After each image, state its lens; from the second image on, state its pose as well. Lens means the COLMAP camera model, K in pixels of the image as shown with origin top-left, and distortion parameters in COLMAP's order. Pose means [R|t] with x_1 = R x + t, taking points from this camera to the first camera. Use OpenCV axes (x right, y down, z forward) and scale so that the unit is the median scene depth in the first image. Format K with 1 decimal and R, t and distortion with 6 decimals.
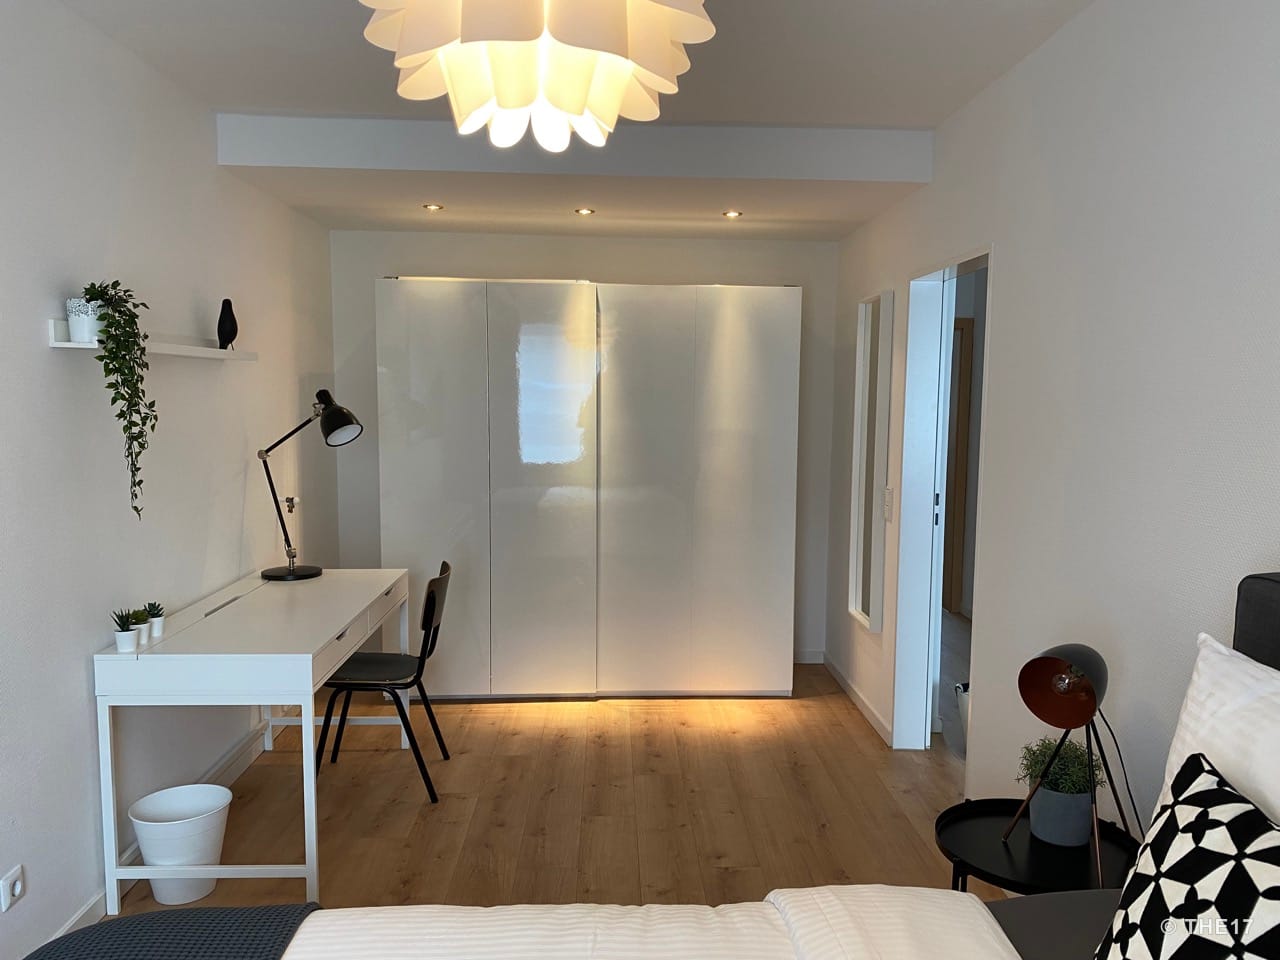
lens RADIAL K [[956.4, 0, 656.8], [0, 956.4, 496.1], [0, 0, 1]] dist [0.027614, -0.013710]
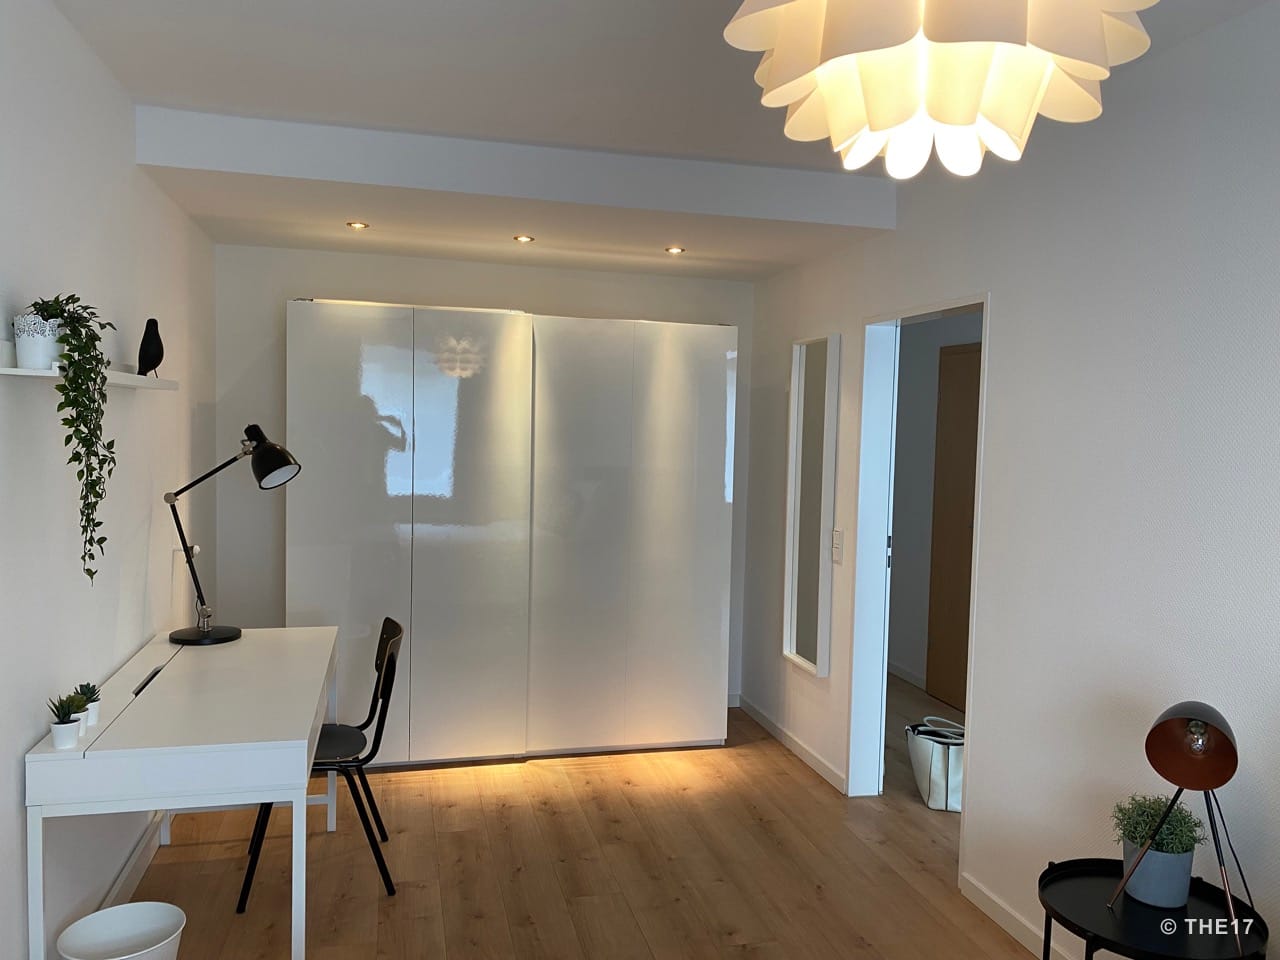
lens RADIAL K [[956.4, 0, 634.4], [0, 956.4, 489.8], [0, 0, 1]] dist [0.027614, -0.013710]
pose [[0.980192, 0.001189, 0.198045, -0.178373], [0.006417, 0.999266, -0.037758, -0.016191], [-0.197945, 0.038281, 0.979465, 0.074742]]
